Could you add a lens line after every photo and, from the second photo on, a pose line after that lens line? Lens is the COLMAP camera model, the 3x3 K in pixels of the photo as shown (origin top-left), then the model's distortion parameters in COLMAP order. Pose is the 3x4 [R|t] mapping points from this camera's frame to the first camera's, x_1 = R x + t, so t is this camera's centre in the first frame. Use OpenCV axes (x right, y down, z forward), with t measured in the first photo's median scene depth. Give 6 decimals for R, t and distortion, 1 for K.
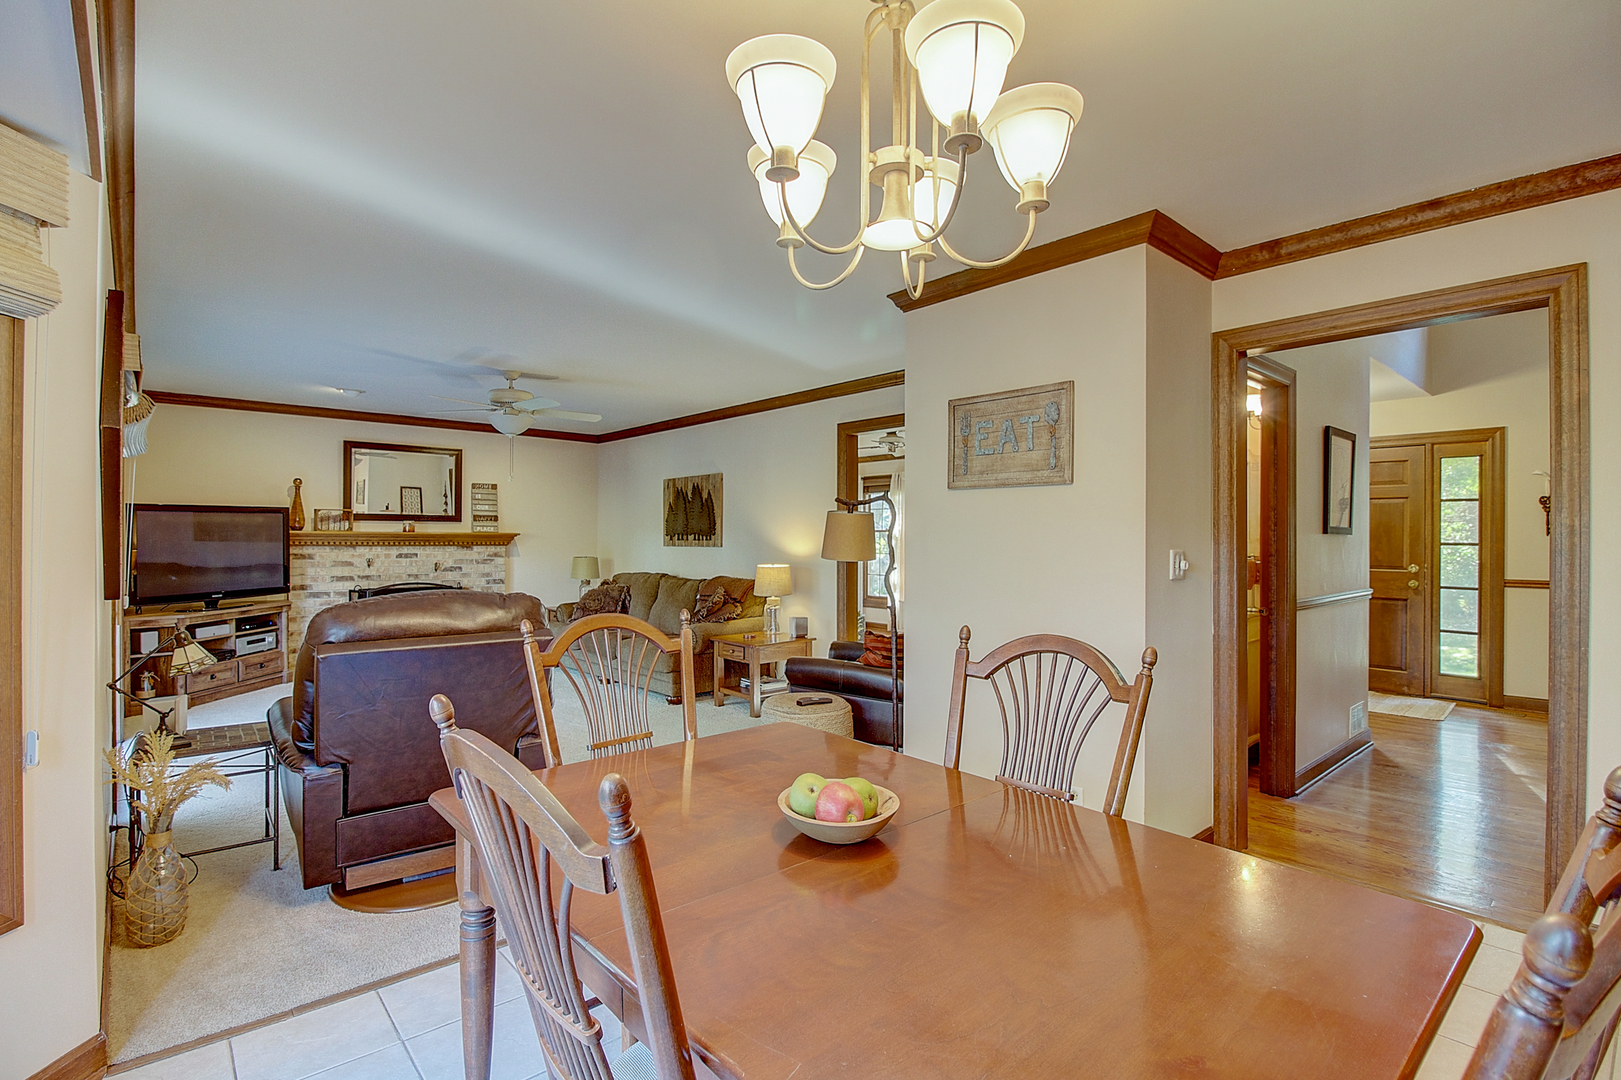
lens RADIAL K [[756.7, 0, 810.5], [0, 756.7, 537.6], [0, 0, 1]] dist [0.007731, -0.013321]
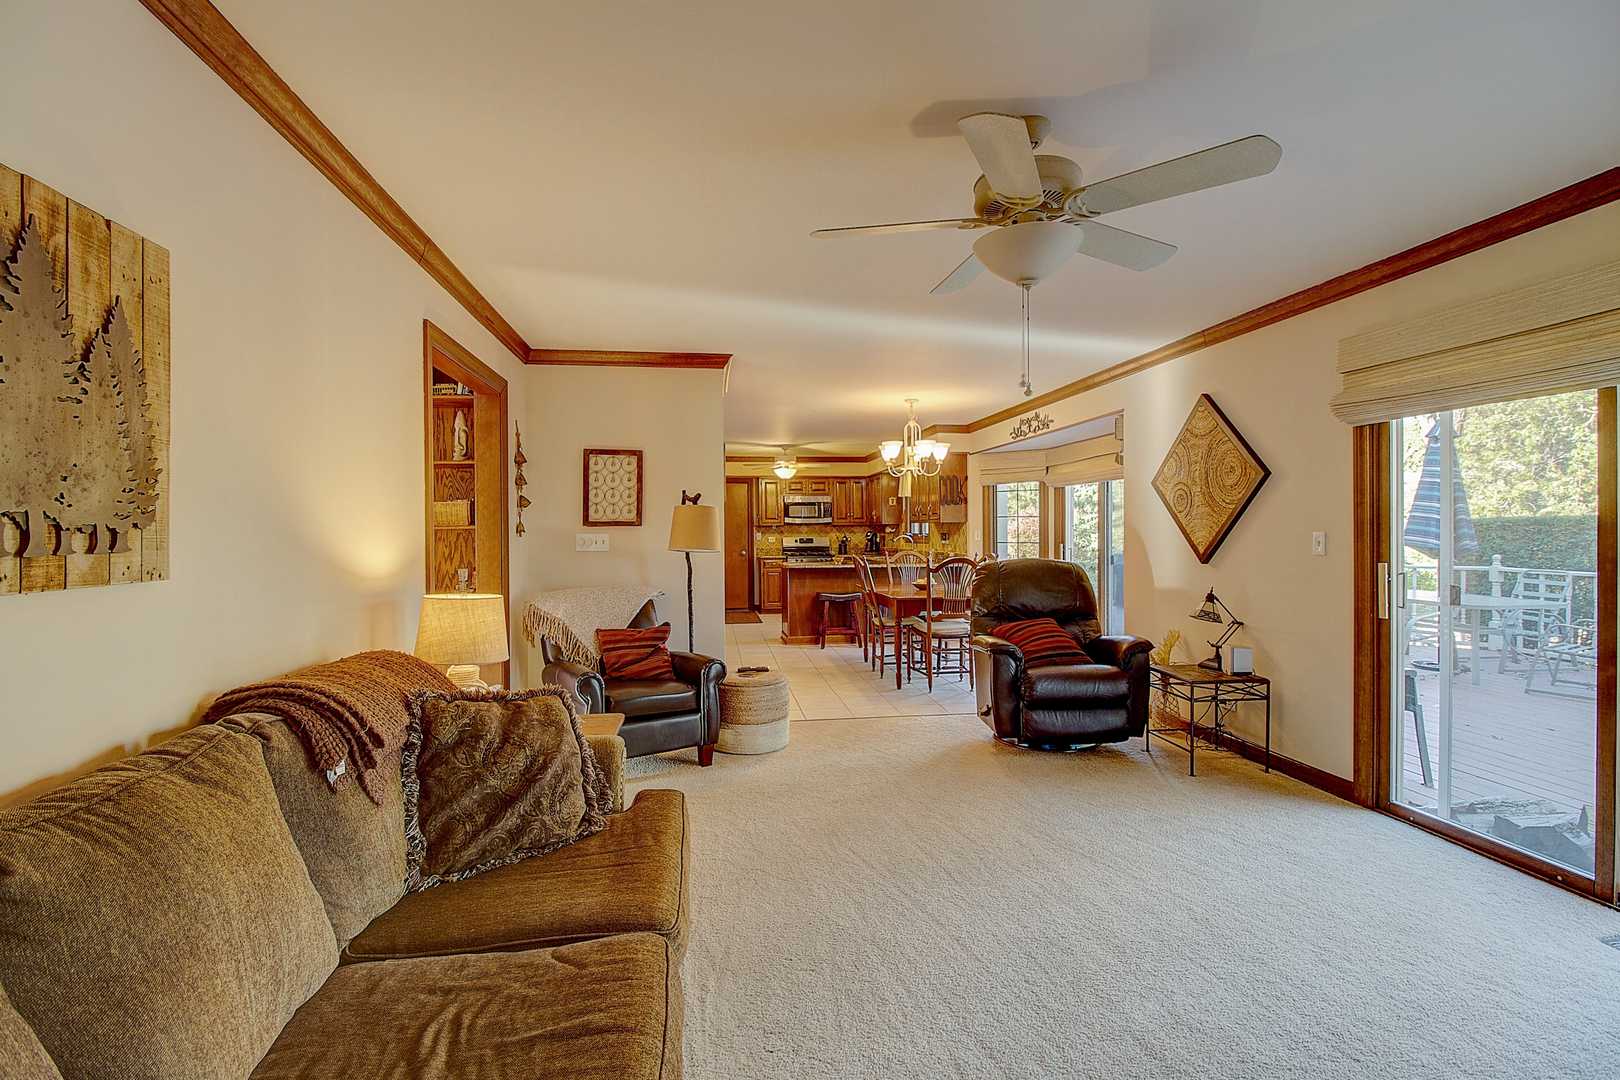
lens RADIAL K [[756.2, 0, 816.7], [0, 756.2, 535.9], [0, 0, 1]] dist [0.007731, -0.013321]
pose [[-0.837275, -0.002121, 0.546778, -0.392886], [0.002929, 0.999961, 0.008363, -0.001823], [-0.546774, 0.008604, -0.837236, 1.055412]]
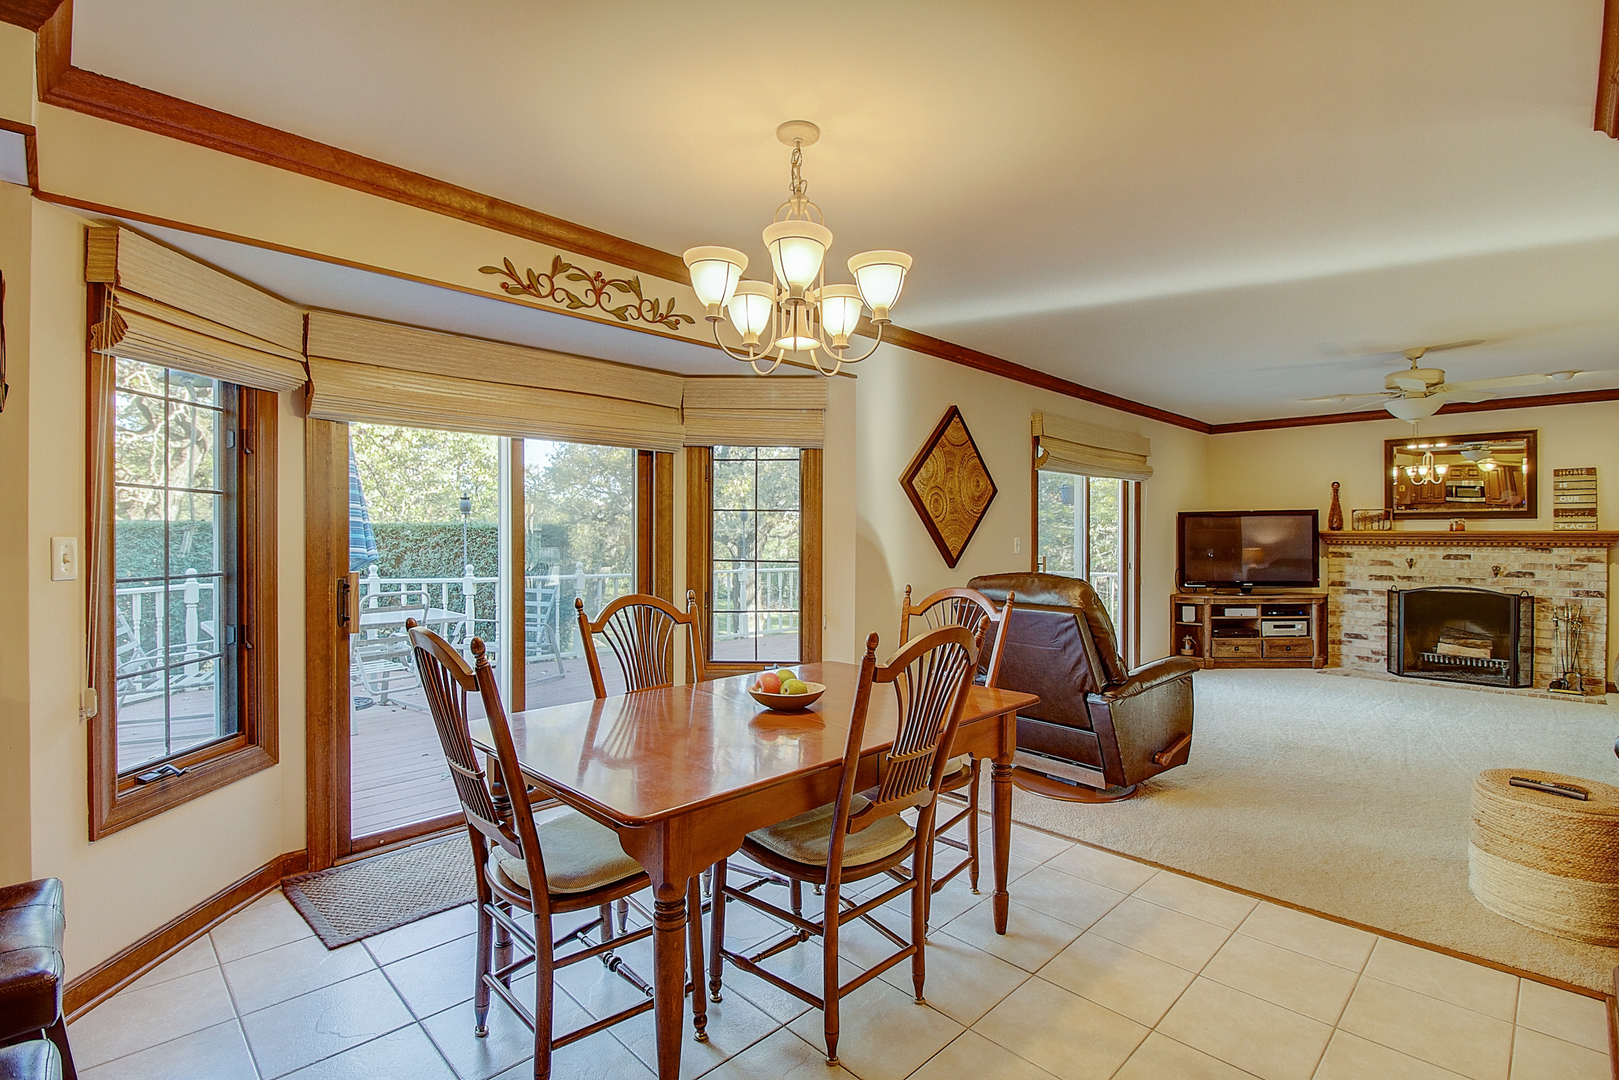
lens RADIAL K [[755.8, 0, 810.9], [0, 755.8, 536.9], [0, 0, 1]] dist [0.007731, -0.013321]
pose [[0.060028, -0.000241, -0.998197, 0.335247], [-0.000815, 1.000000, -0.000290, 0.000743], [0.998196, 0.000831, 0.060027, 0.182457]]
